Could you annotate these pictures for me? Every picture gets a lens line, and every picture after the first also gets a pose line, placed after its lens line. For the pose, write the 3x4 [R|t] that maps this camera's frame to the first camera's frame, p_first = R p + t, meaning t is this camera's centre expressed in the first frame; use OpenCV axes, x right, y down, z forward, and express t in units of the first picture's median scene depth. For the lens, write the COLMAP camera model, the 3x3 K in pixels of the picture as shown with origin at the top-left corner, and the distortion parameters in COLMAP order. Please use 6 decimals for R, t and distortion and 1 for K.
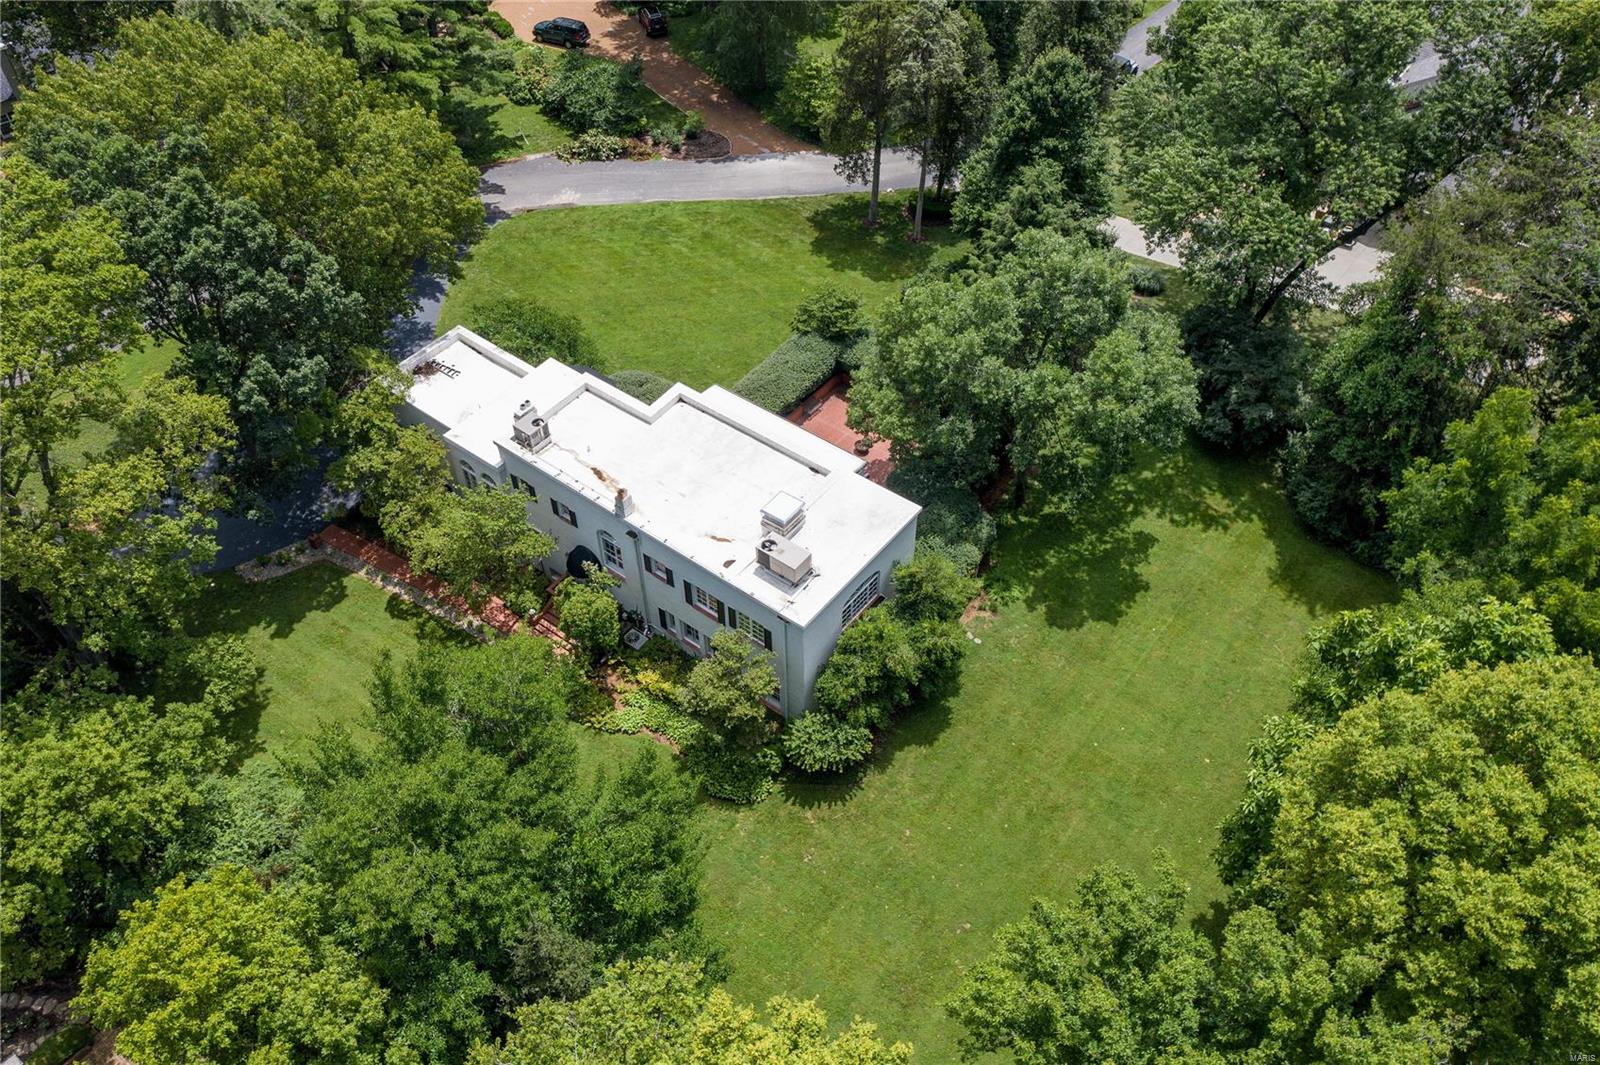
lens RADIAL K [[1278.3, 0, 800.0], [0, 1278.3, 532.5], [0, 0, 1]] dist [-0.027572, 0.016693]
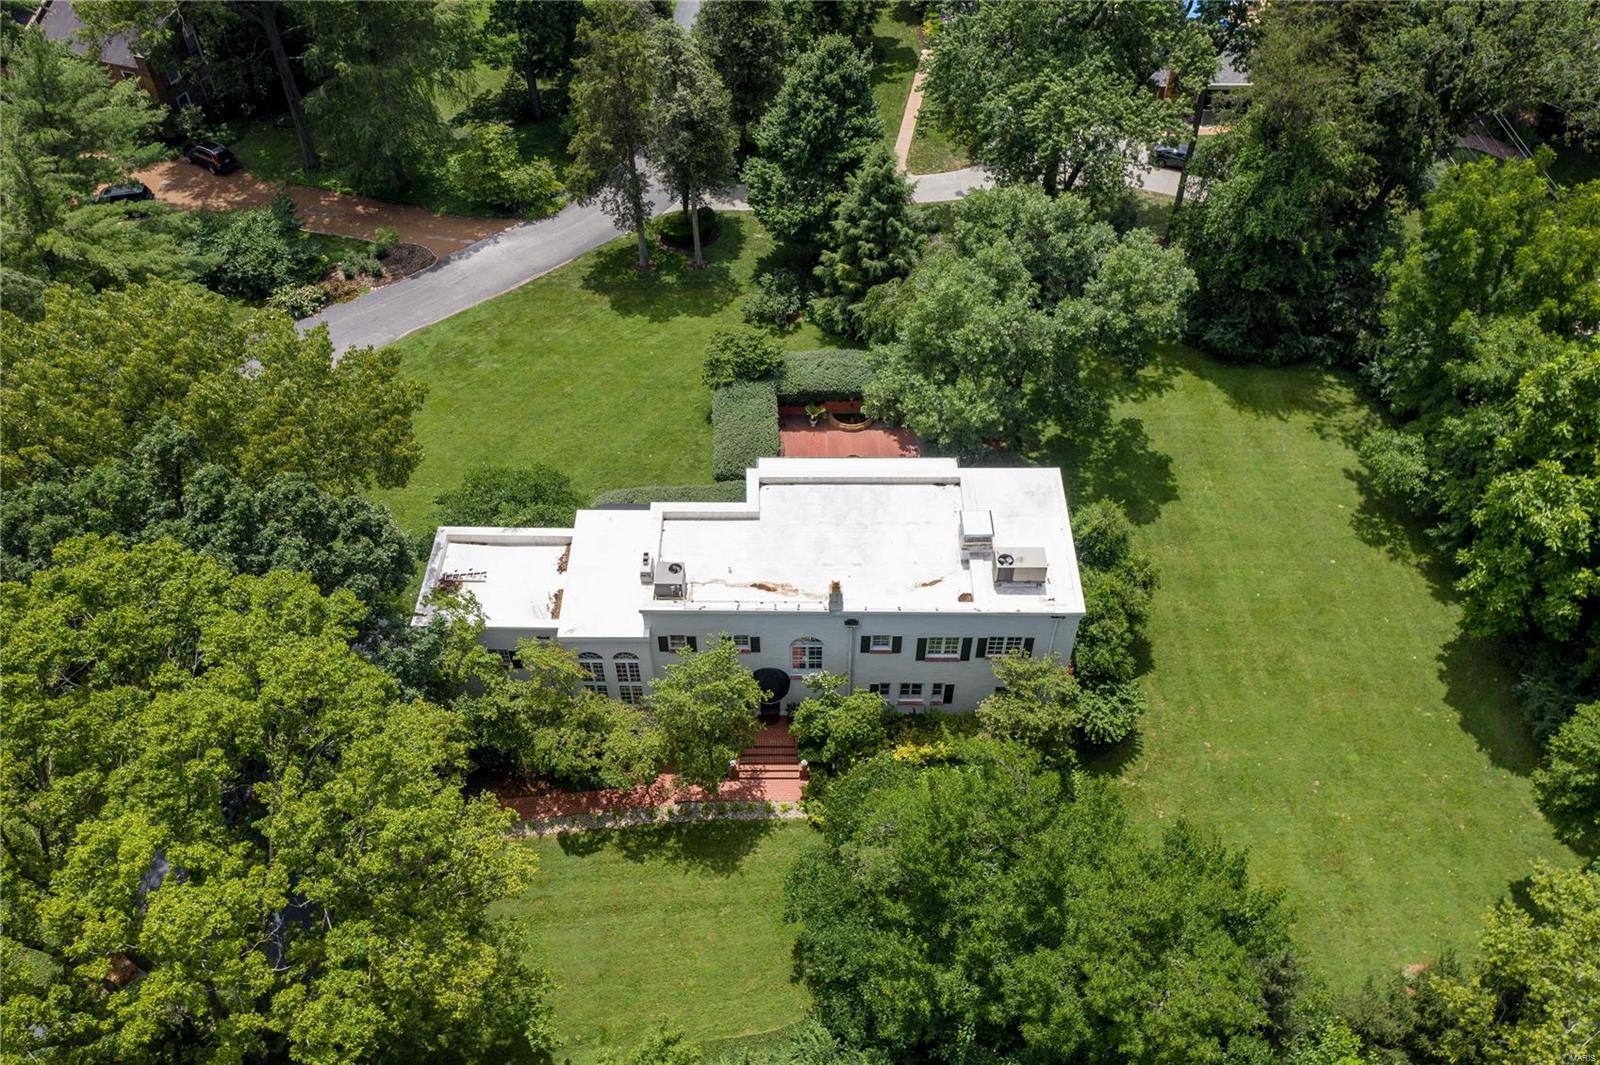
lens RADIAL K [[1278.3, 0, 800.0], [0, 1278.3, 532.5], [0, 0, 1]] dist [-0.027572, 0.016693]
pose [[0.792491, -0.437091, 0.425335, -0.485488], [0.437907, 0.893217, 0.101988, -0.155077], [-0.424494, 0.105433, 0.899271, 0.149260]]
